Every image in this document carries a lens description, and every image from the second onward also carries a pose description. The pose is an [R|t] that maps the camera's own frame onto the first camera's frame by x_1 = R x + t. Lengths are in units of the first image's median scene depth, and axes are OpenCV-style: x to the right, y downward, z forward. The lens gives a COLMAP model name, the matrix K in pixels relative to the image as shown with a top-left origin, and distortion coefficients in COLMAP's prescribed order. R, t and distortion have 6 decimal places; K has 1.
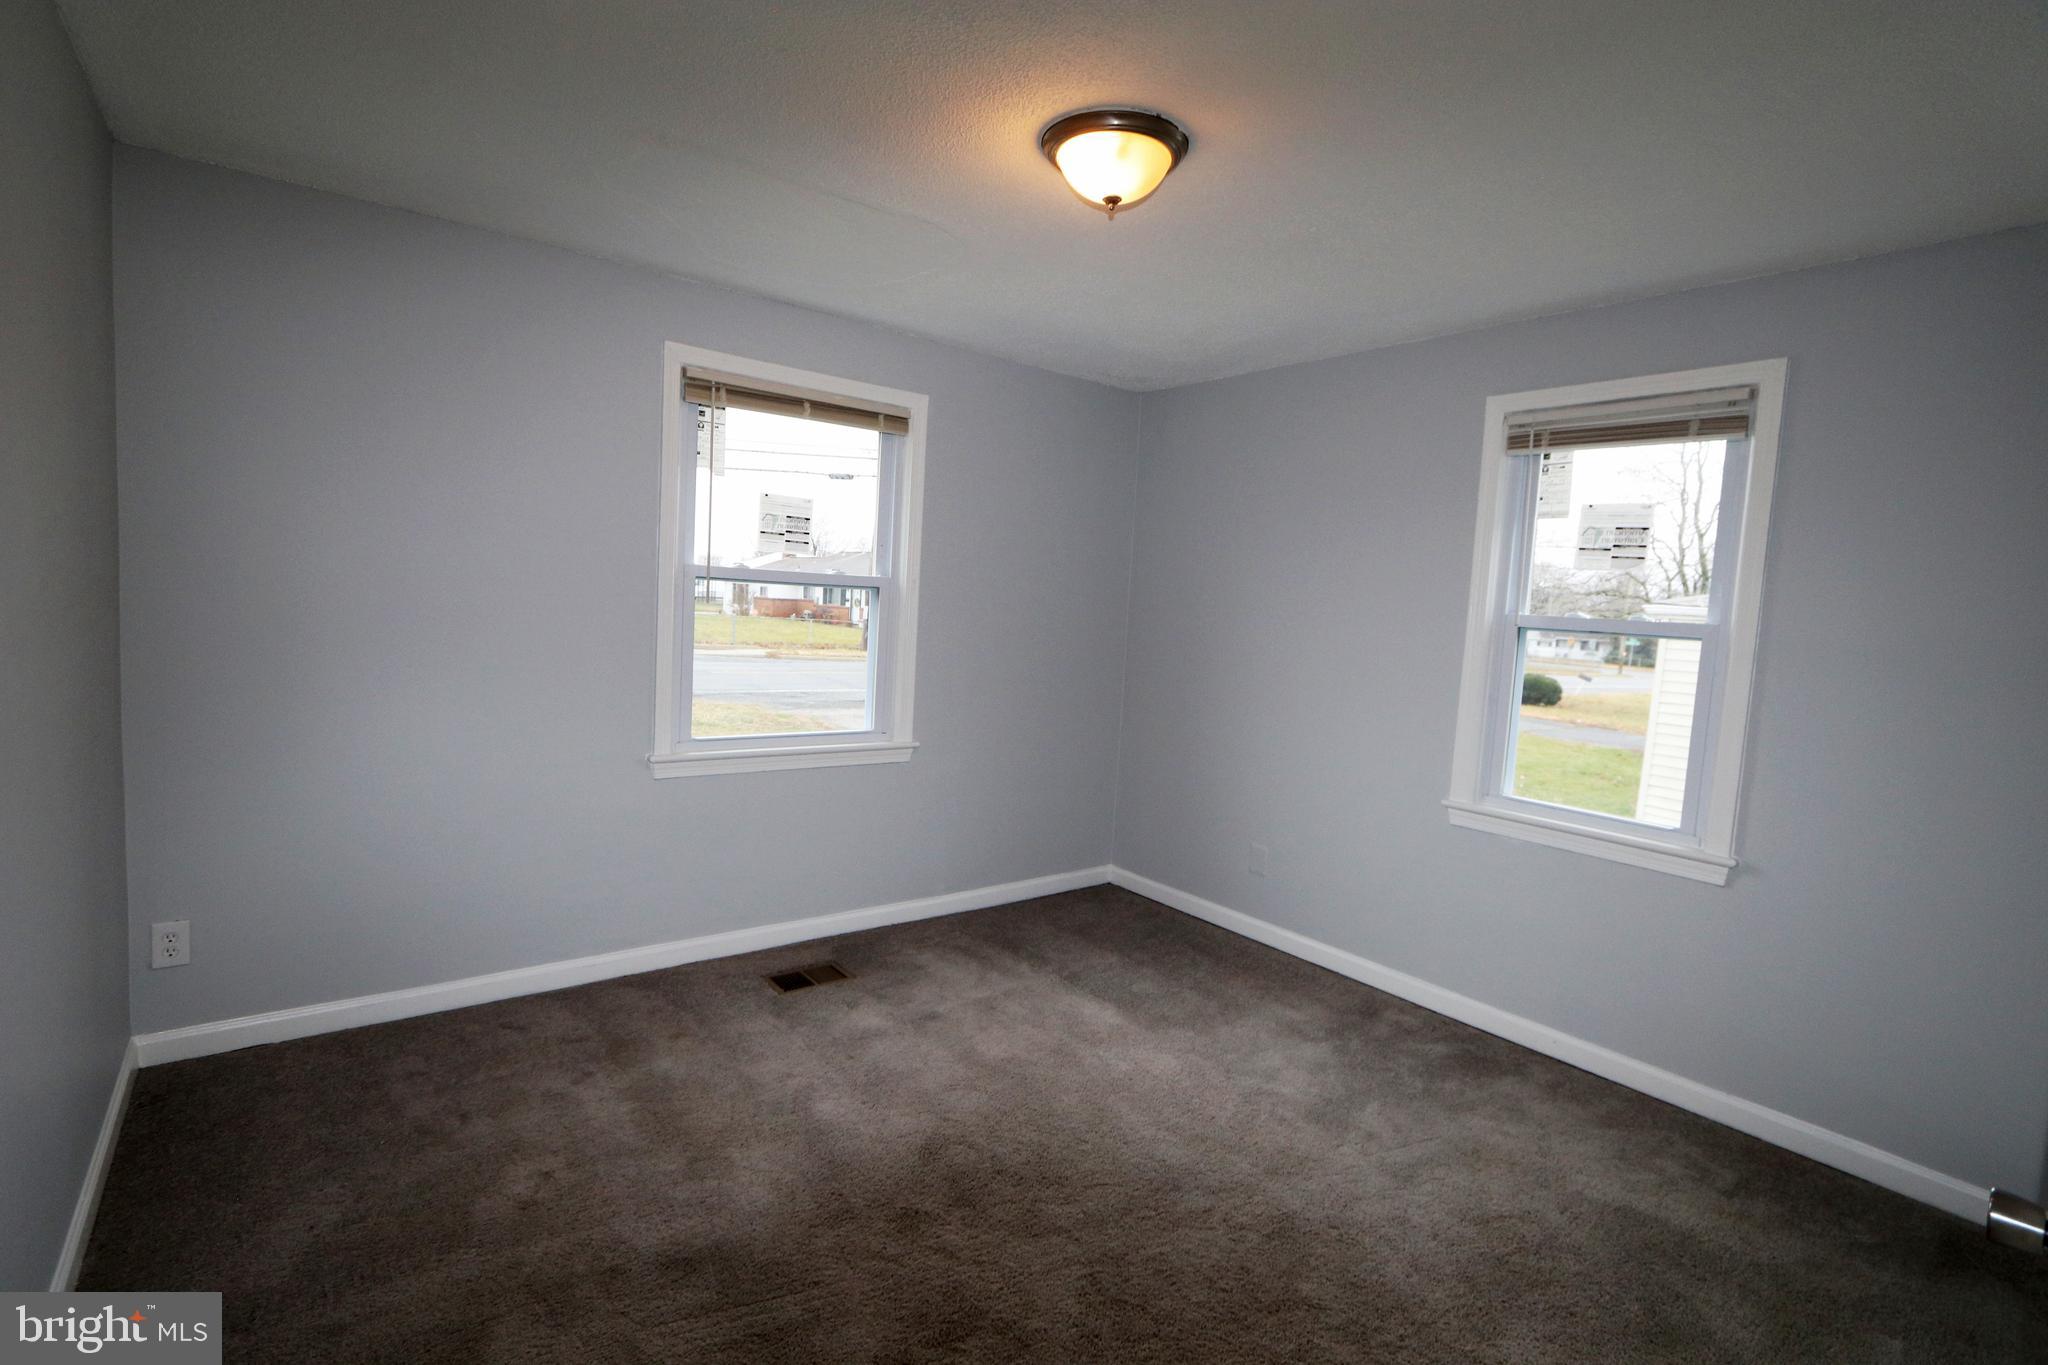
lens RADIAL K [[940.2, 0, 1024.0], [0, 940.2, 682.5], [0, 0, 1]] dist [-0.016100, 0.000727]
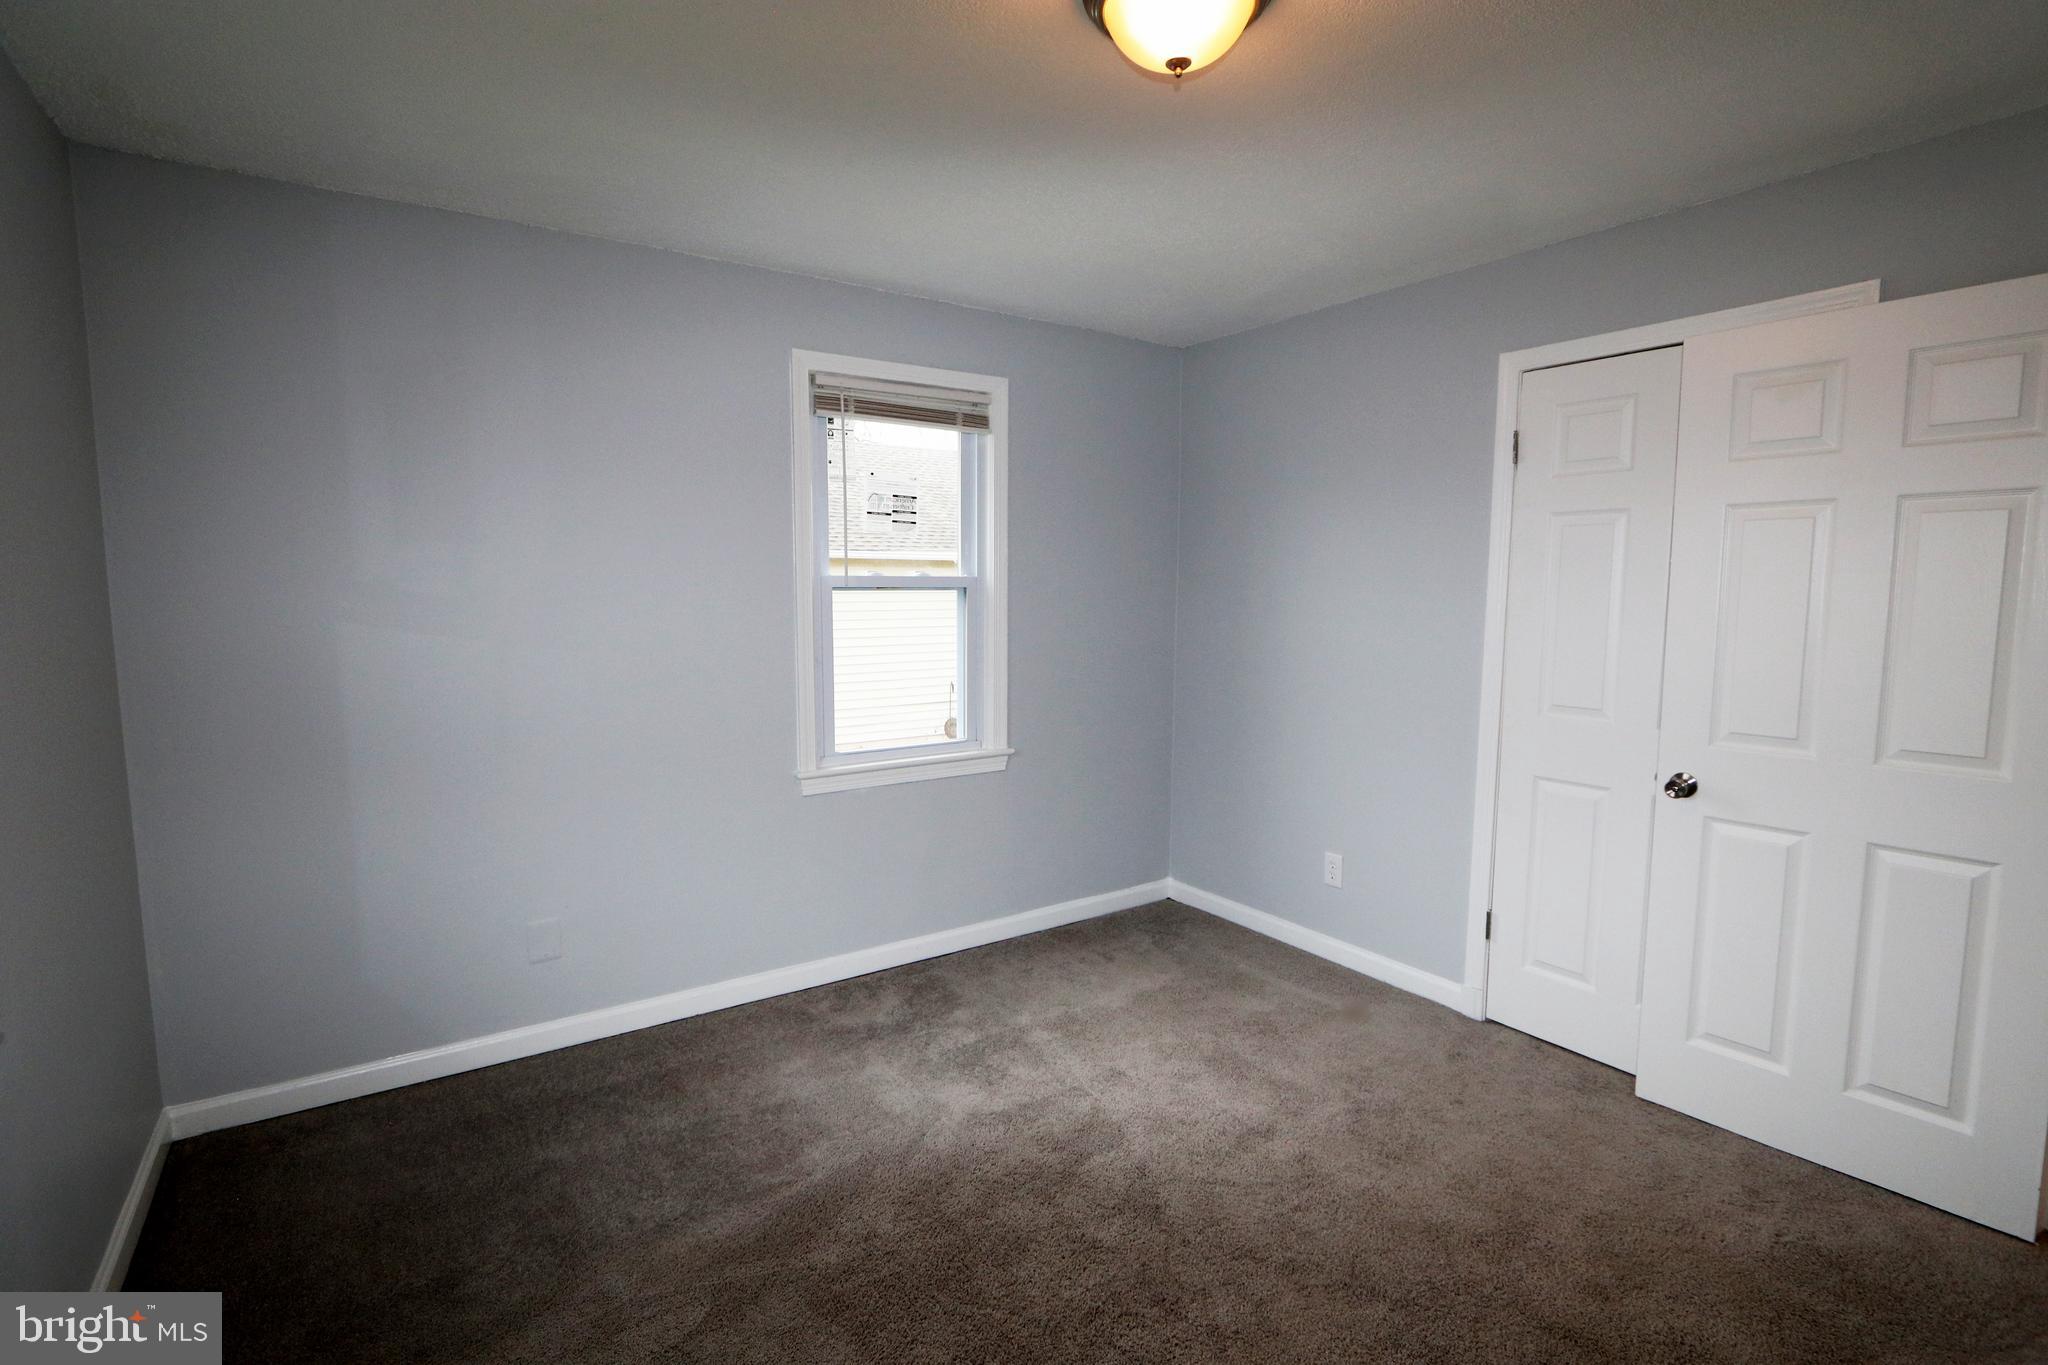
lens RADIAL K [[940.2, 0, 1024.0], [0, 940.2, 682.5], [0, 0, 1]] dist [-0.016100, 0.000727]
pose [[0.068255, -0.161421, 0.984522, -0.524115], [0.090379, 0.983767, 0.155032, -0.105922], [-0.993566, 0.078398, 0.081736, 0.778695]]
